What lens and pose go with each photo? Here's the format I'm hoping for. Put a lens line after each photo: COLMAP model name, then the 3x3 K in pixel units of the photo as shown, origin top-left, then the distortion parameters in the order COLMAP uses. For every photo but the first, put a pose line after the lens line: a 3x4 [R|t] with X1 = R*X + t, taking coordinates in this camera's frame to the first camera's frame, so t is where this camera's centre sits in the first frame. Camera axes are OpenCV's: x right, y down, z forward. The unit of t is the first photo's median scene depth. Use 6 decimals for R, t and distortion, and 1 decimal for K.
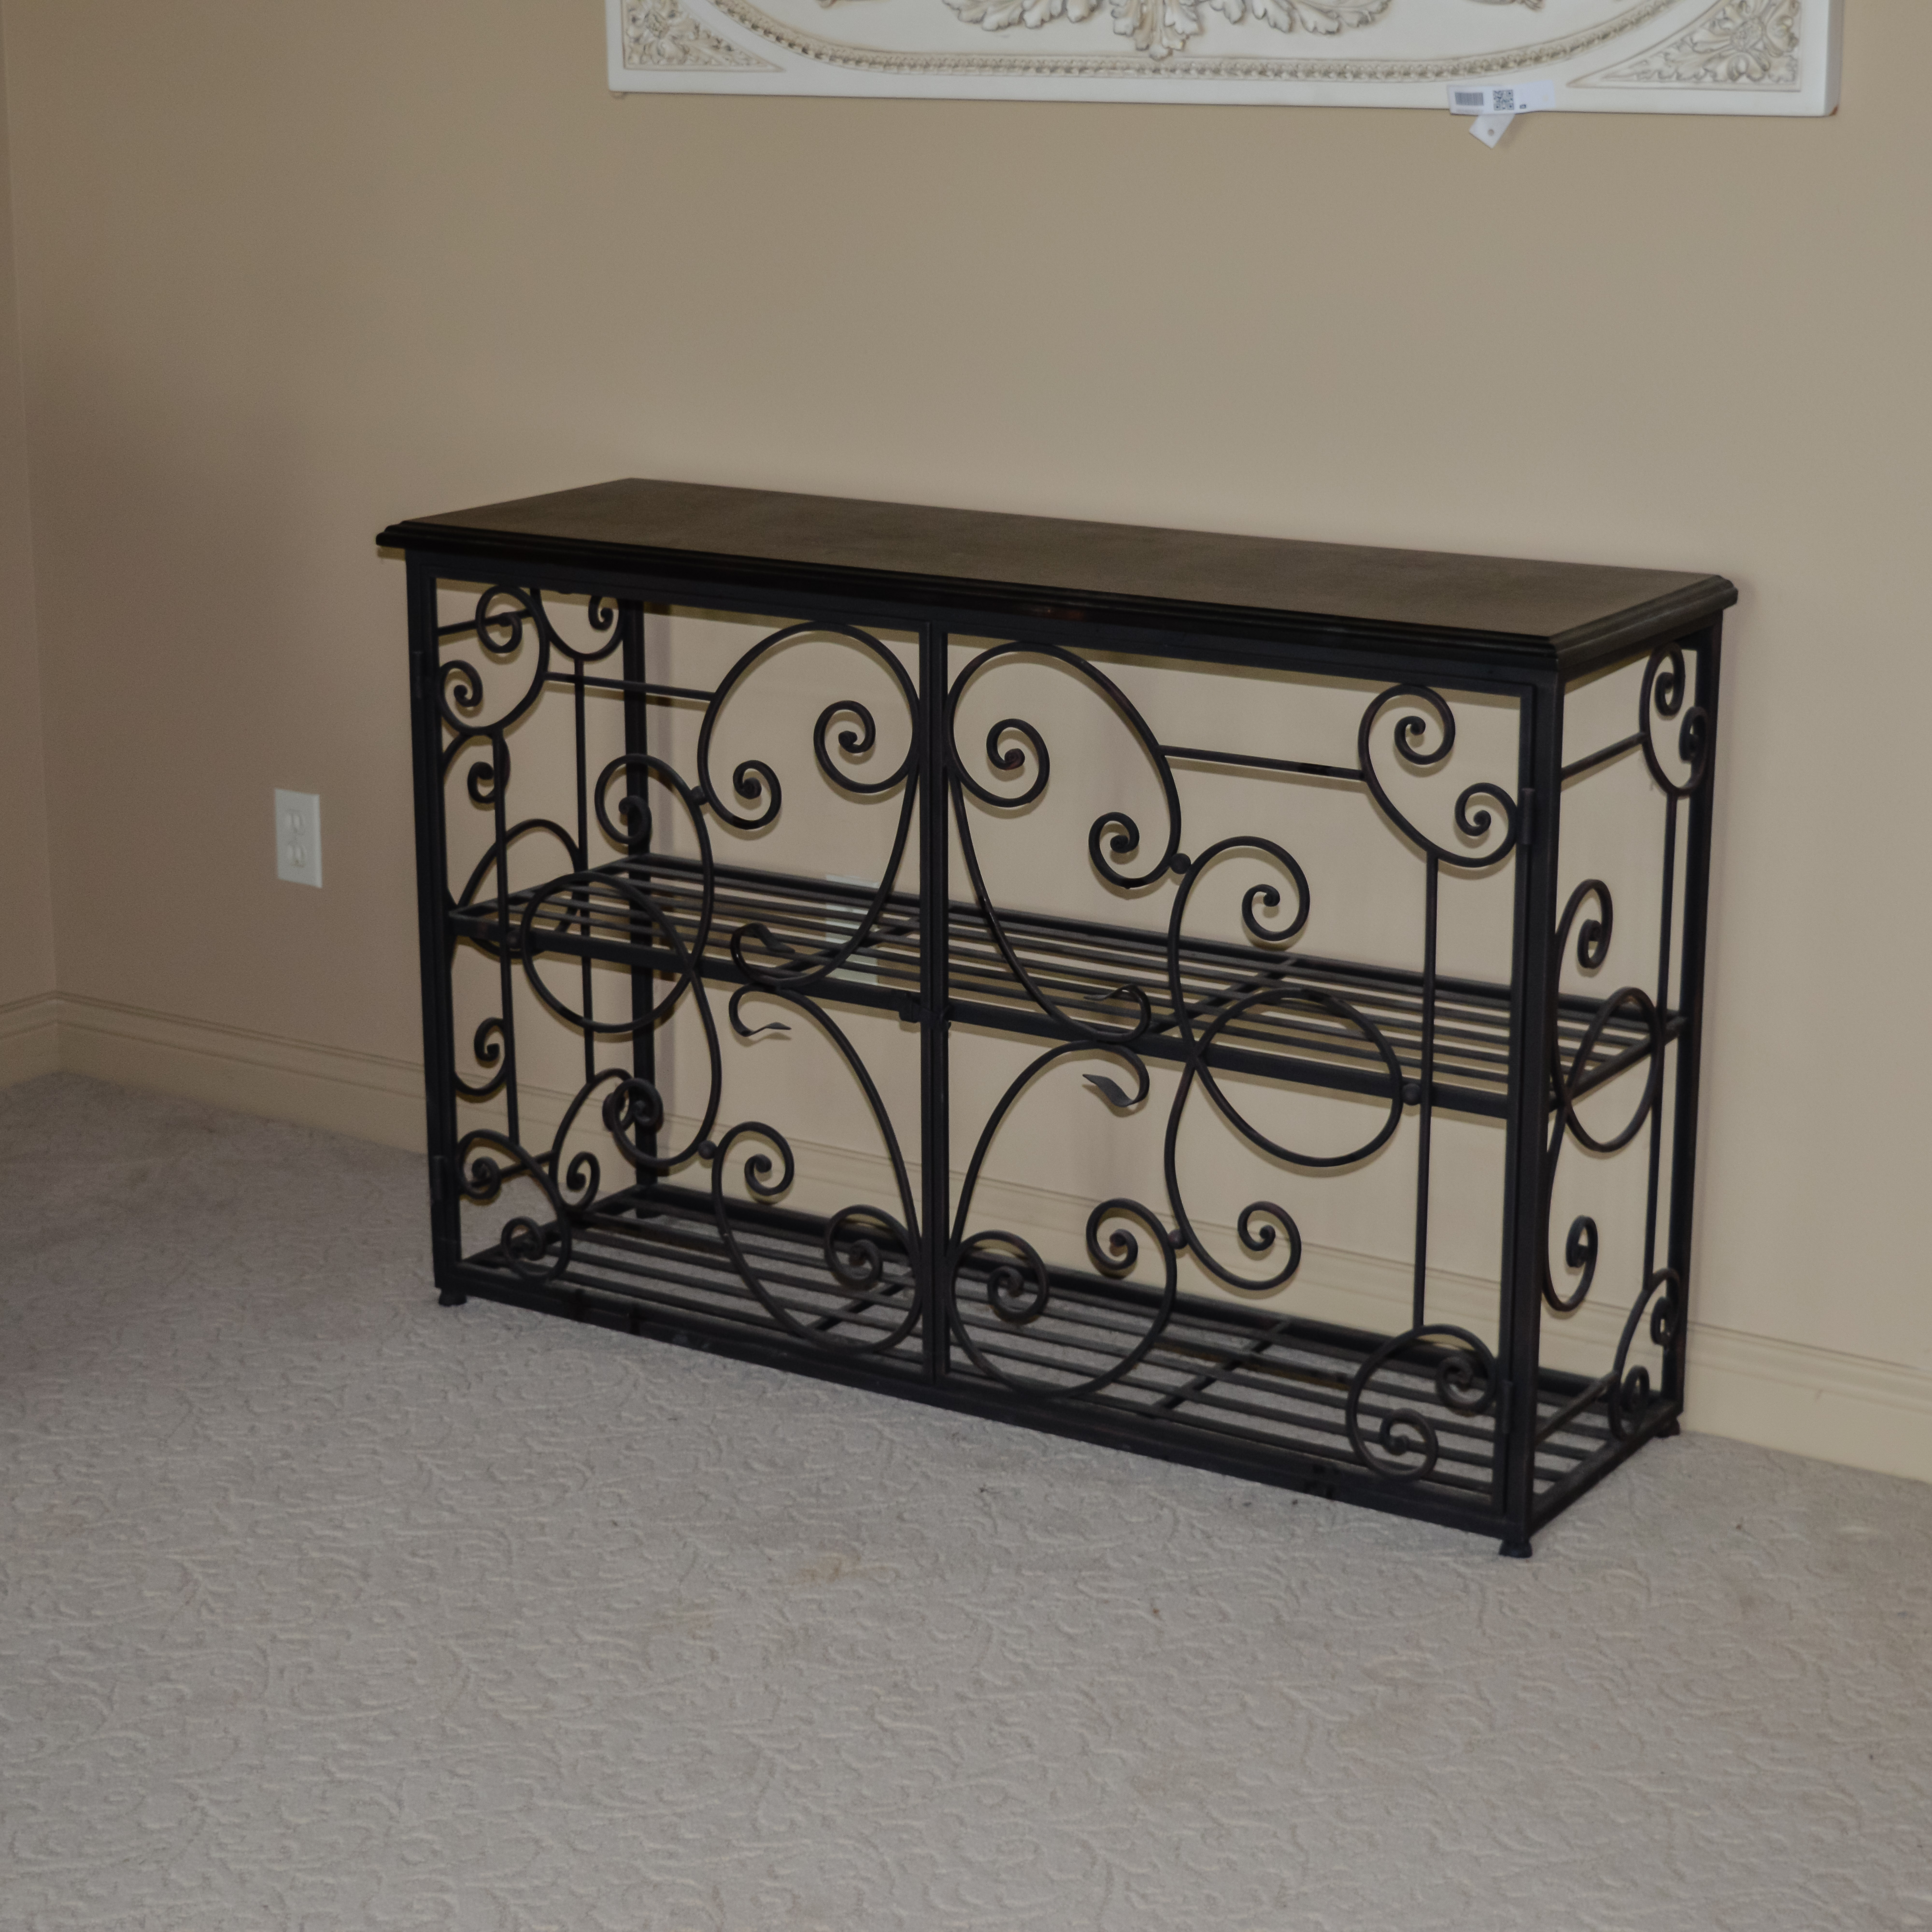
lens RADIAL K [[3789.4, 0, 966.0], [0, 3789.4, 966.0], [0, 0, 1]] dist [0.017962, 0.071988]
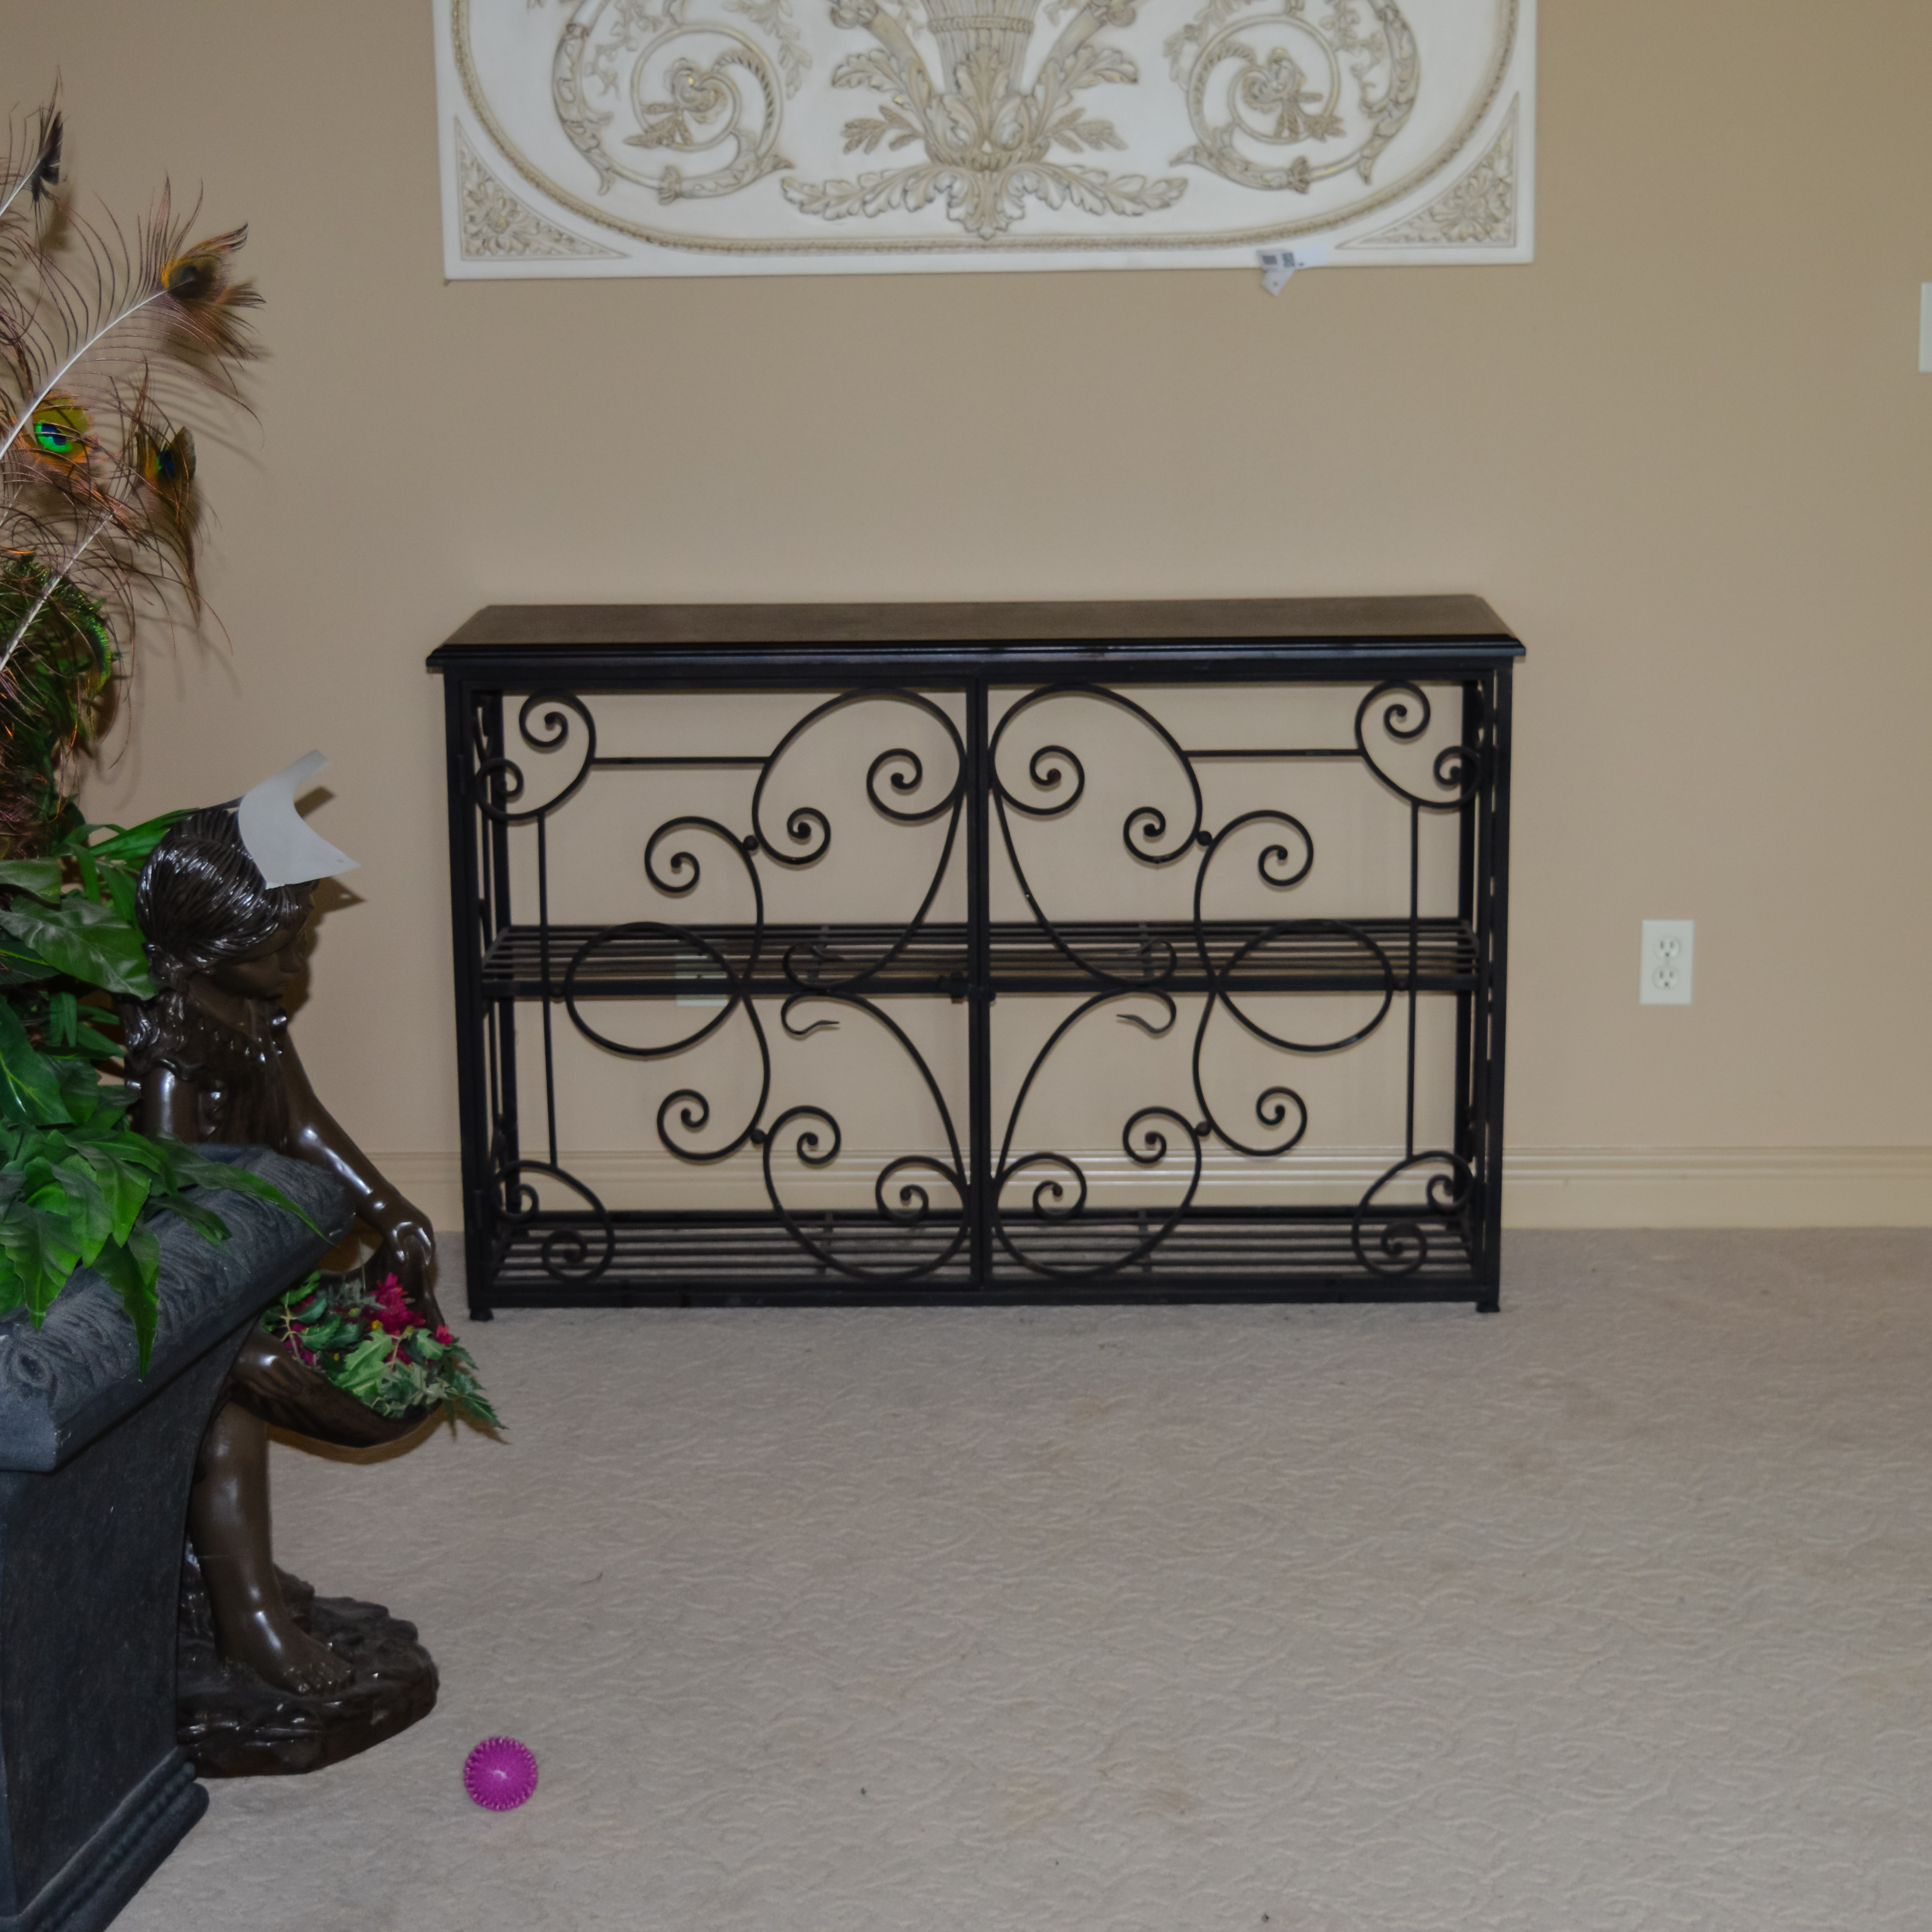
lens RADIAL K [[3789.4, 0, 966.0], [0, 3789.4, 966.0], [0, 0, 1]] dist [0.017962, 0.071988]
pose [[0.852214, -0.124438, 0.508180, -0.672887], [0.146944, 0.989136, -0.004215, 0.010150], [-0.502134, 0.078266, 0.861241, -0.089582]]
